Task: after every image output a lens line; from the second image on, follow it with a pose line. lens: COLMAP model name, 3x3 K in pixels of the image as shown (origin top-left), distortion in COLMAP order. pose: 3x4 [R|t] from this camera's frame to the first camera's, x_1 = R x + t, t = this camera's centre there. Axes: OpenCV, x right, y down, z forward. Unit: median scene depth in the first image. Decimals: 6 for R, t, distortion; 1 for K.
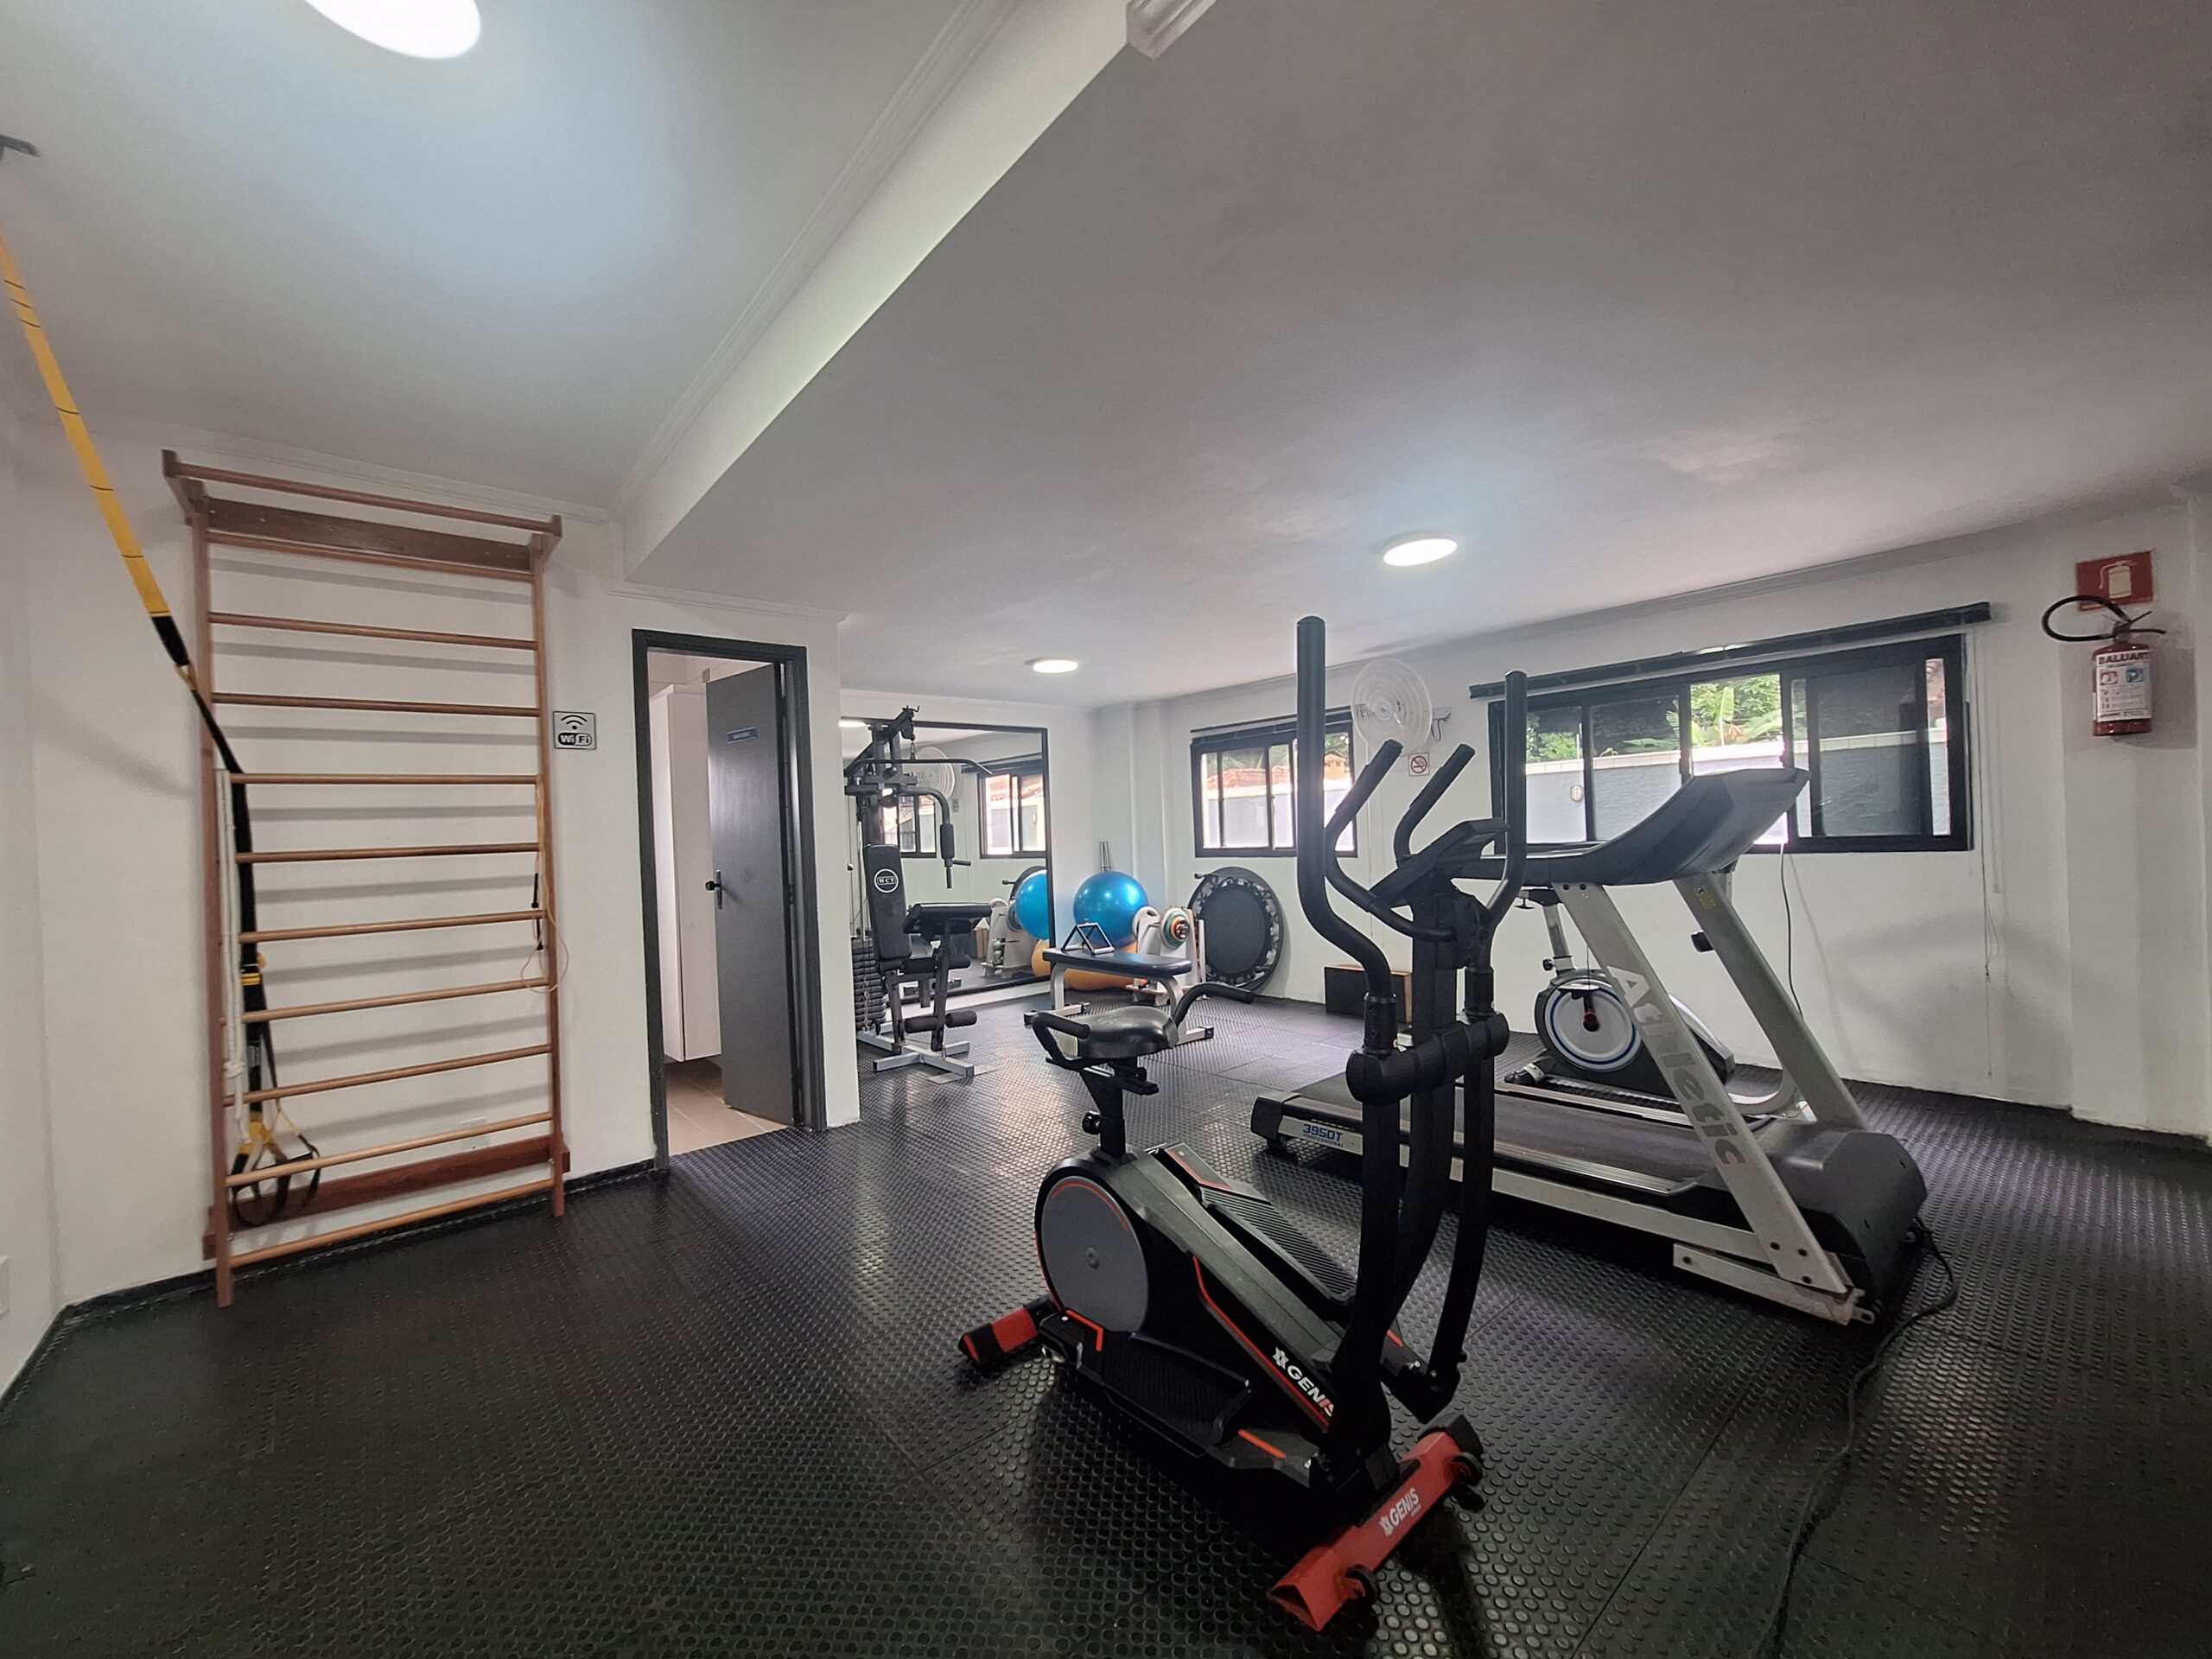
lens RADIAL K [[880.2, 0, 1091.9], [0, 880.2, 832.8], [0, 0, 1]] dist [-0.003855, 0.002018]
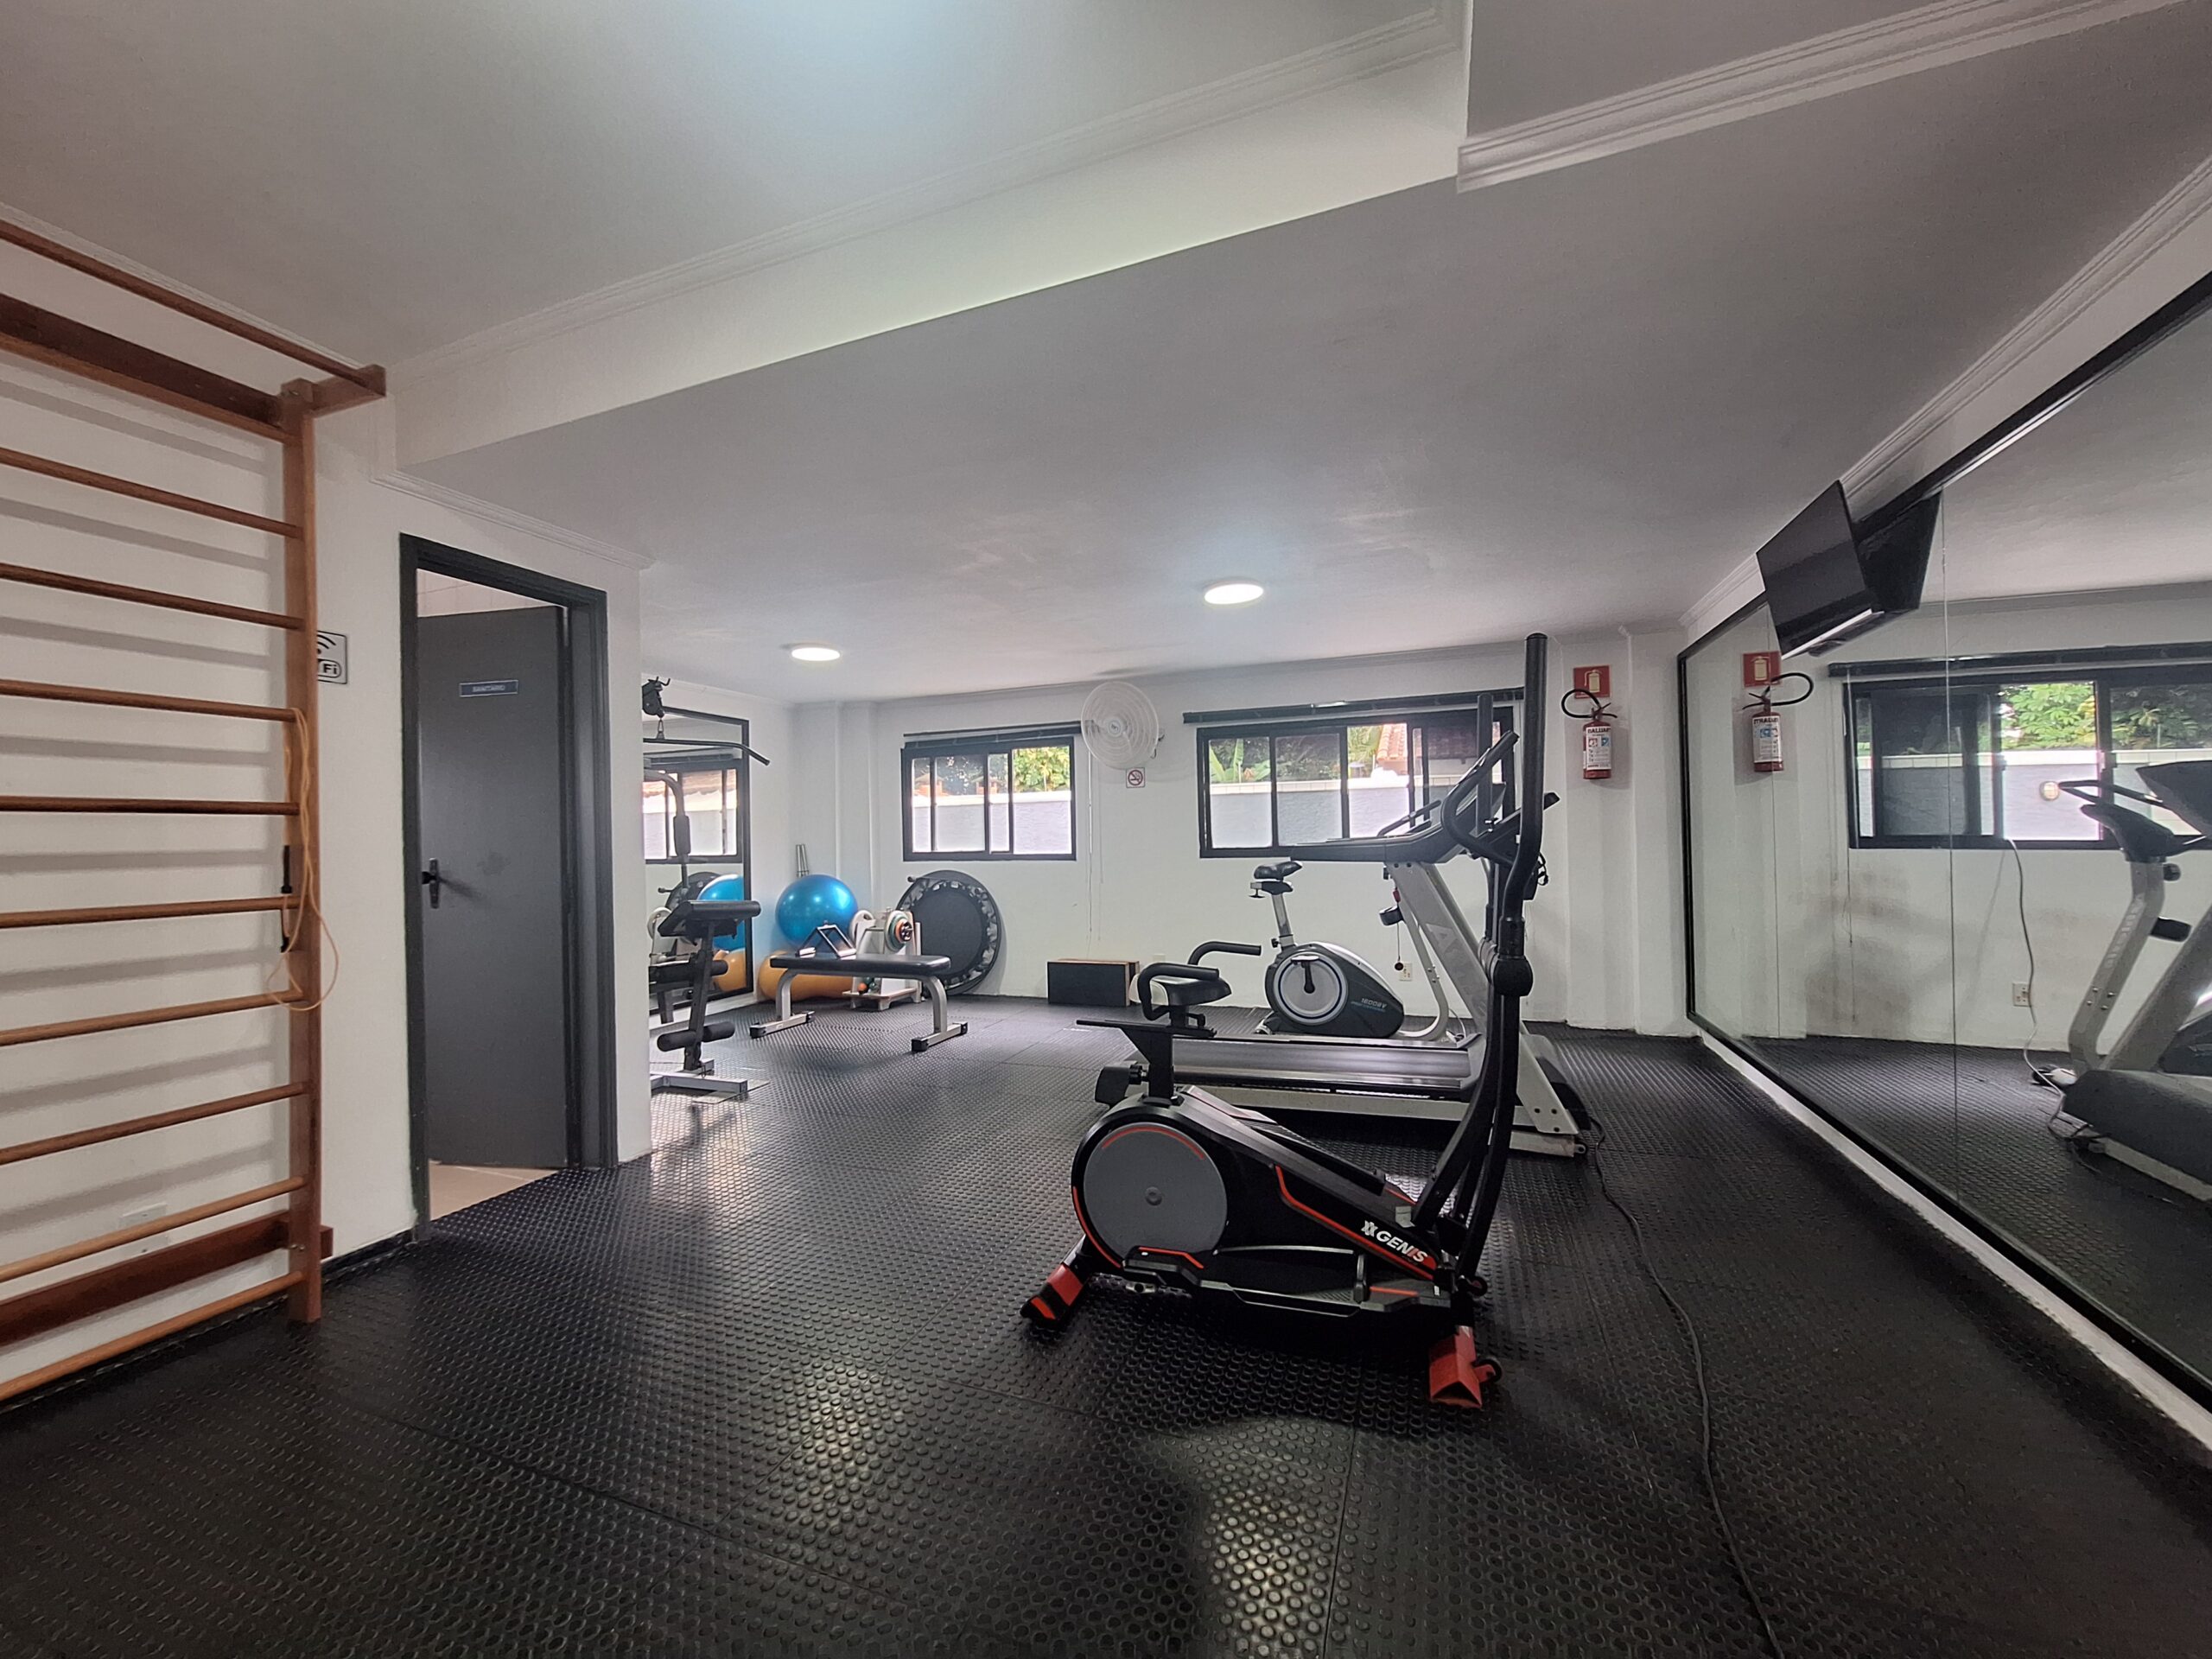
lens RADIAL K [[880.2, 0, 1089.5], [0, 880.2, 829.6], [0, 0, 1]] dist [-0.003855, 0.002018]
pose [[0.877486, 0.028809, 0.478735, -0.301174], [-0.015656, 0.999383, -0.031444, 0.034365], [-0.479346, 0.020096, 0.877396, 0.039468]]
